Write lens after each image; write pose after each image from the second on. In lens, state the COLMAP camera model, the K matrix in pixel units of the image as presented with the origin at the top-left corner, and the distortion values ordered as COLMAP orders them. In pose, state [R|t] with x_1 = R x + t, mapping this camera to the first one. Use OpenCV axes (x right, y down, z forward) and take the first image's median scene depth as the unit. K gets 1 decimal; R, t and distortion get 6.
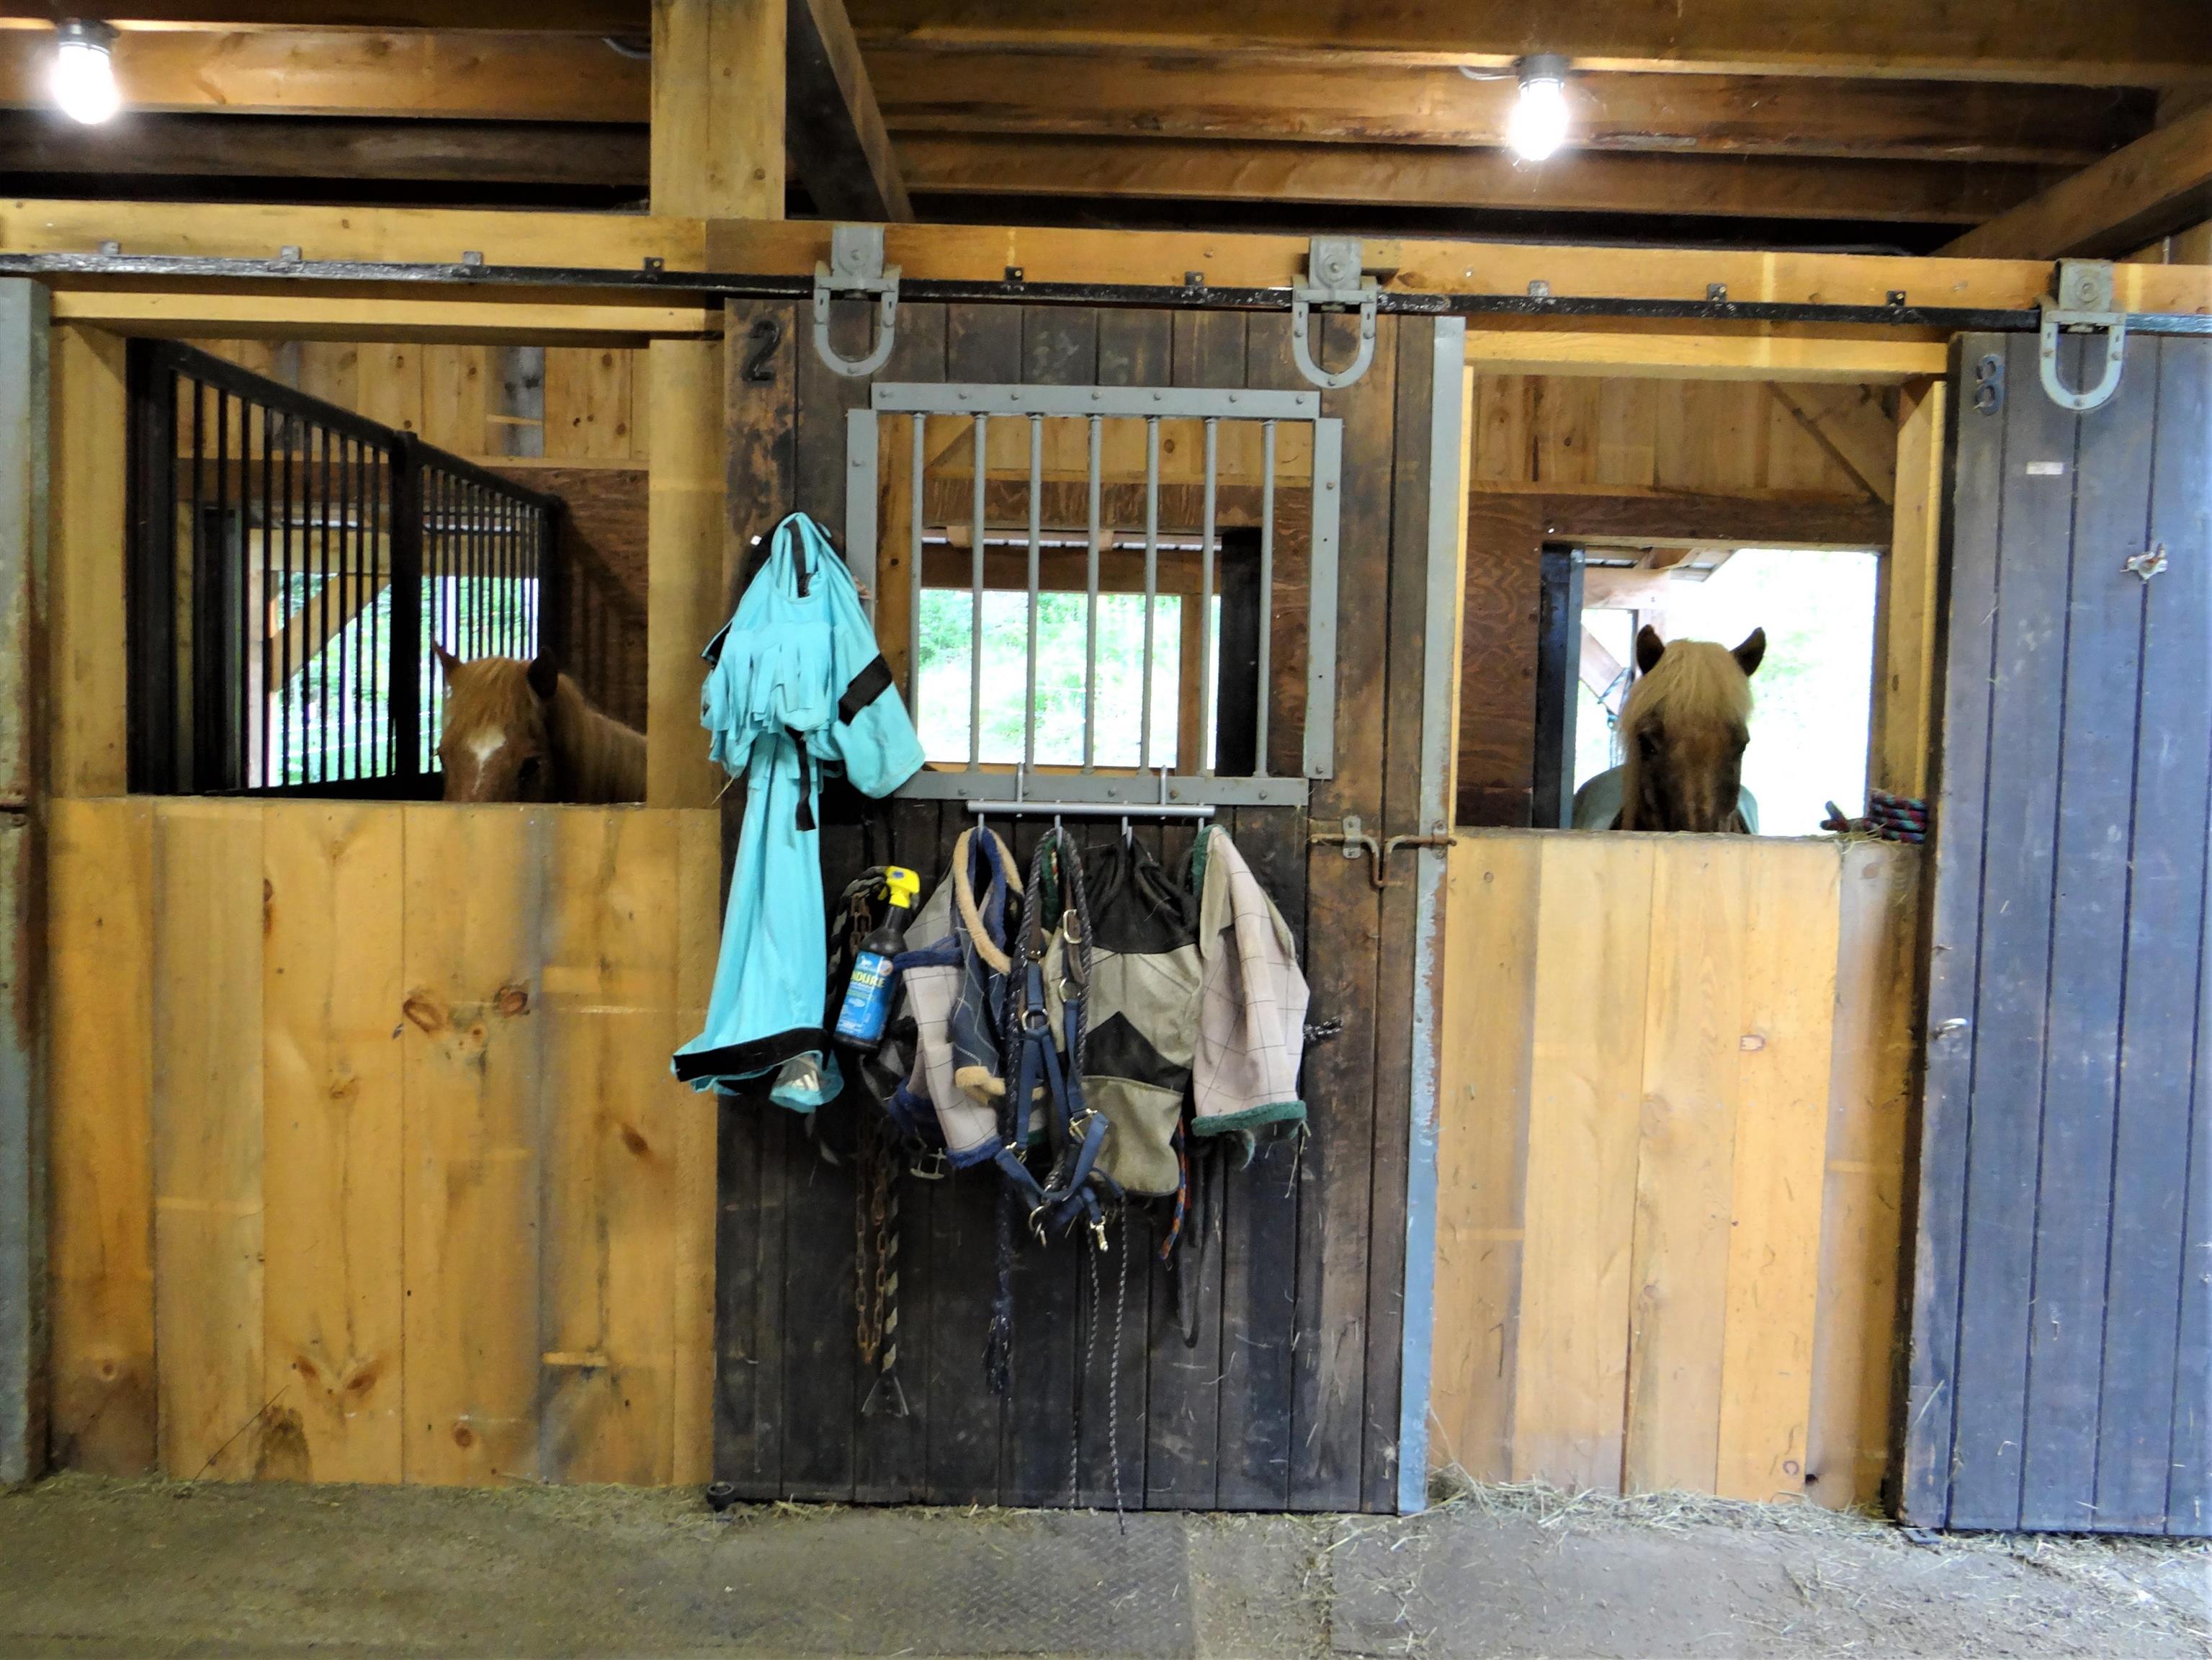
lens RADIAL K [[1745.6, 0, 1116.7], [0, 1745.6, 836.3], [0, 0, 1]] dist [-0.009308, 0.017123]
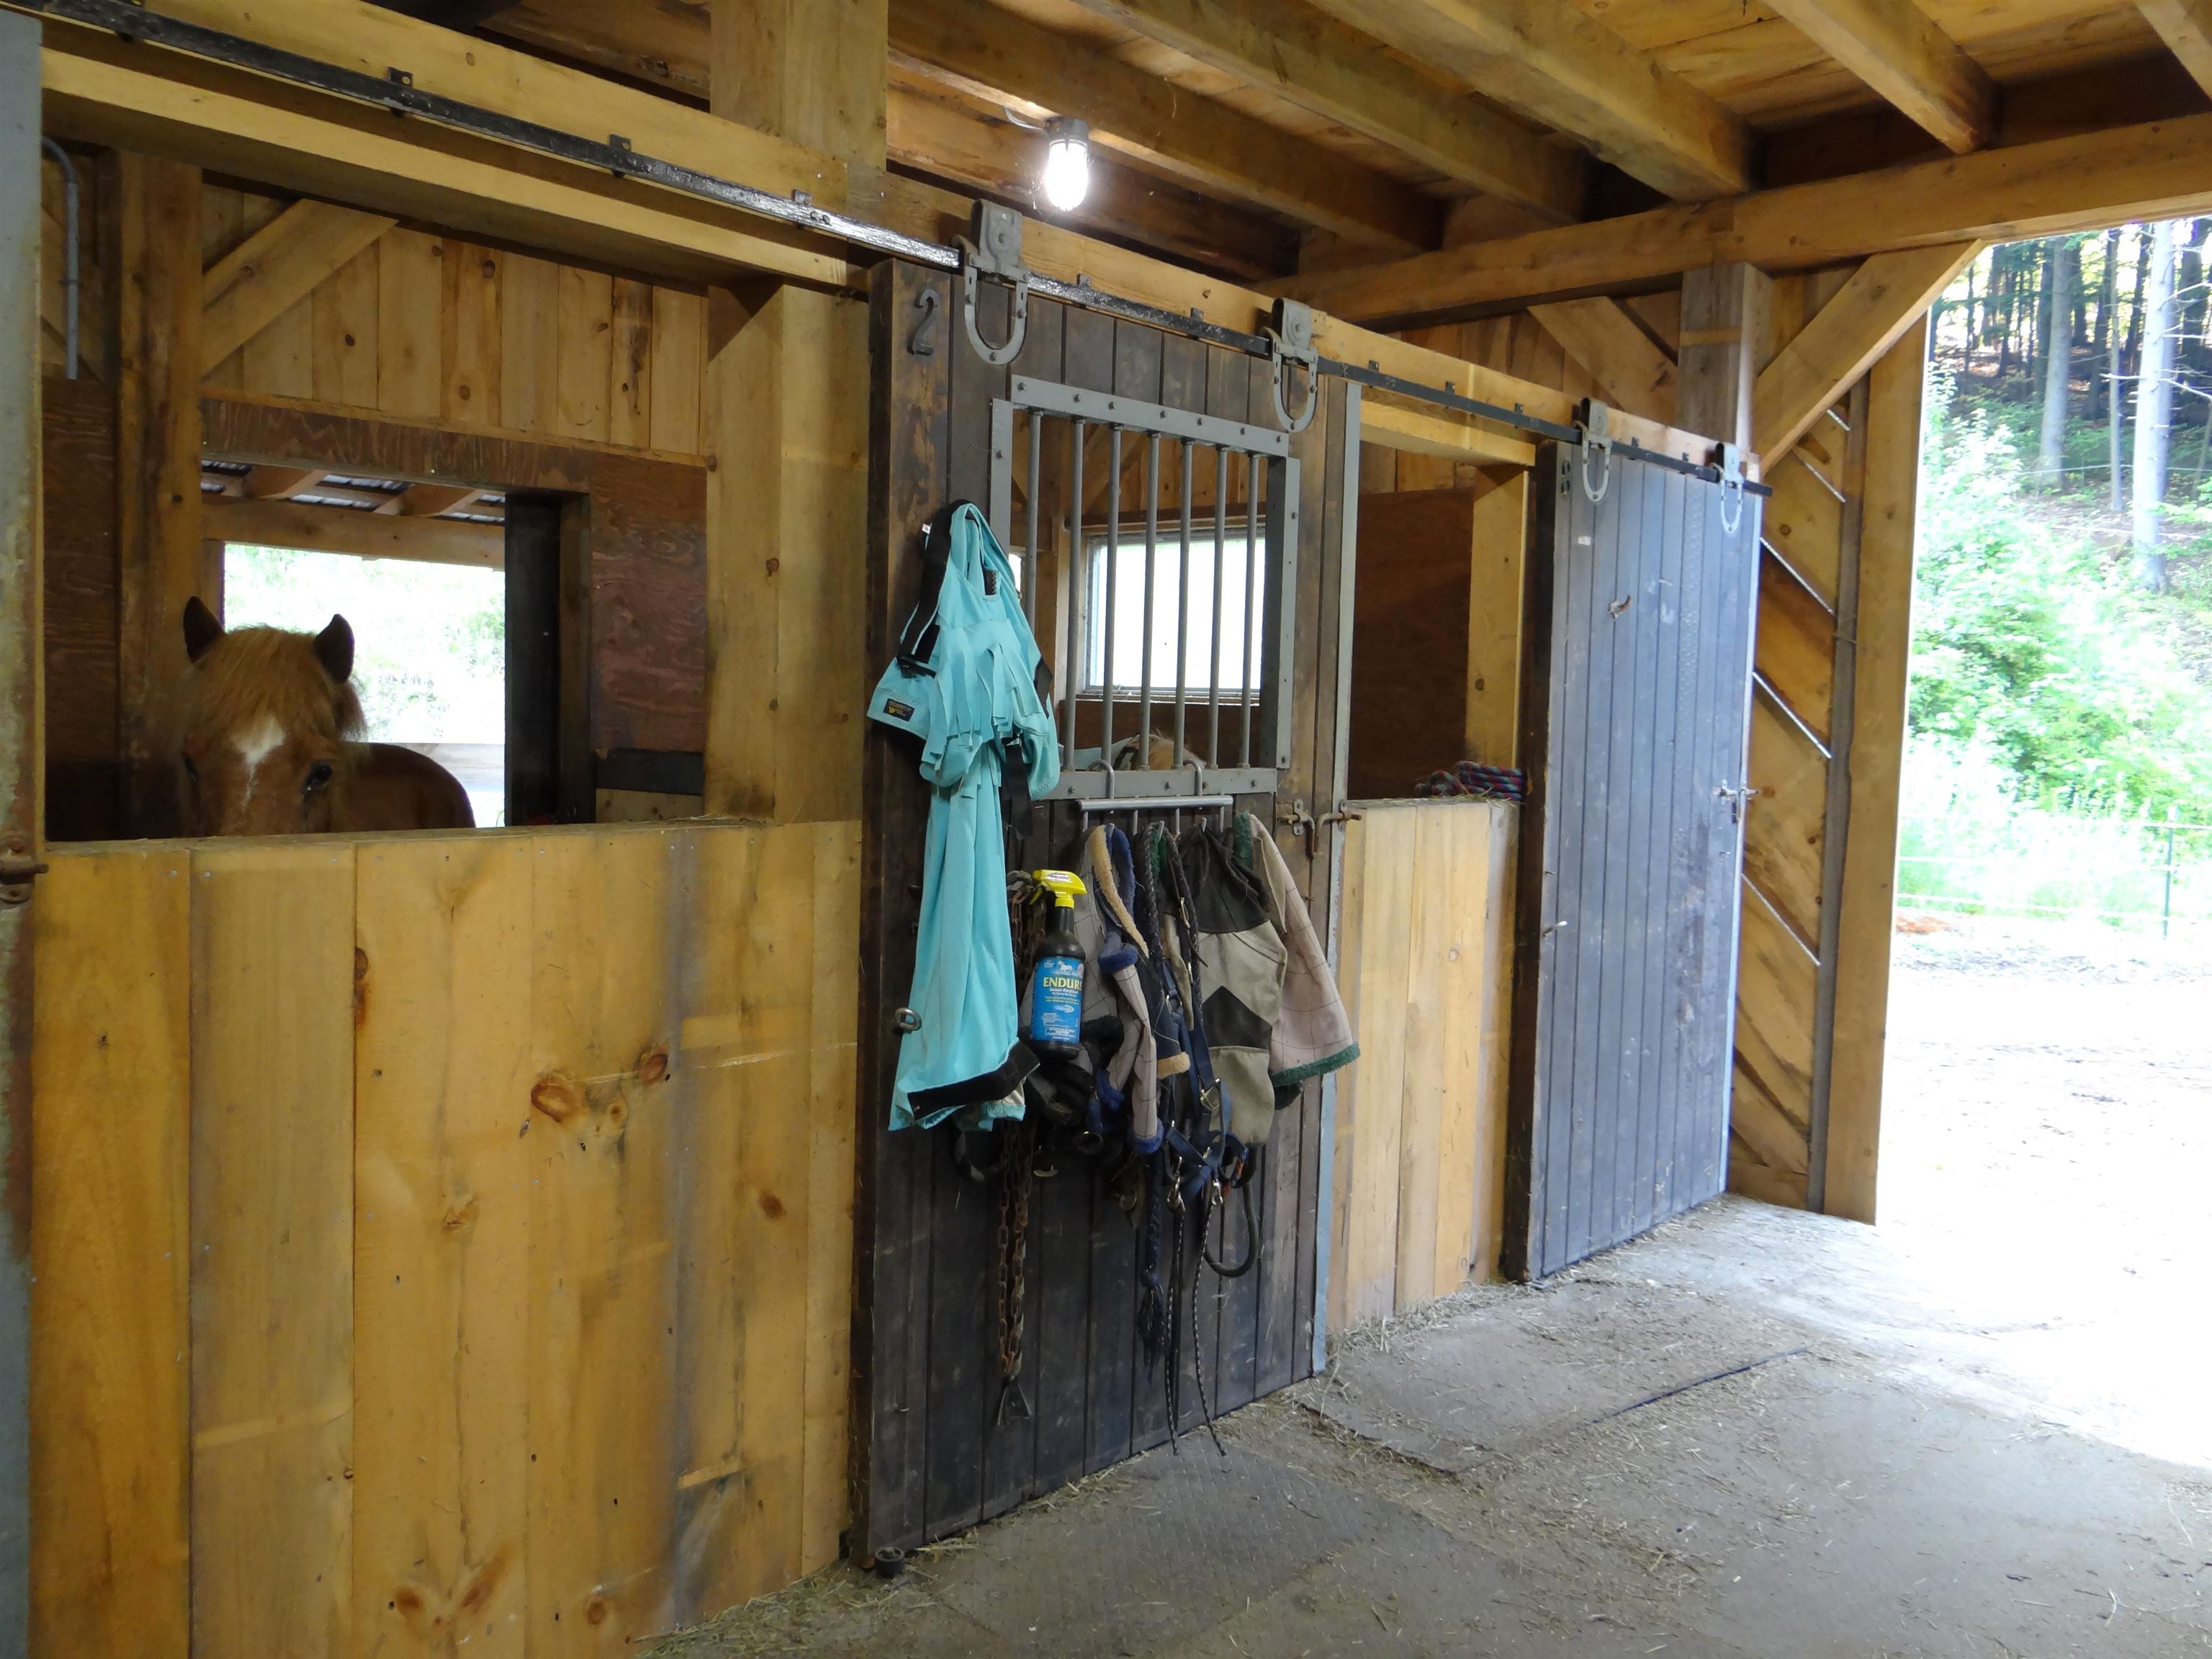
lens RADIAL K [[1745.4, 0, 1107.6], [0, 1745.4, 818.7], [0, 0, 1]] dist [-0.009308, 0.017123]
pose [[0.683509, -0.050246, 0.728210, -0.793556], [0.026552, 0.998679, 0.043986, -0.052221], [-0.729459, -0.010729, 0.683941, 0.284117]]
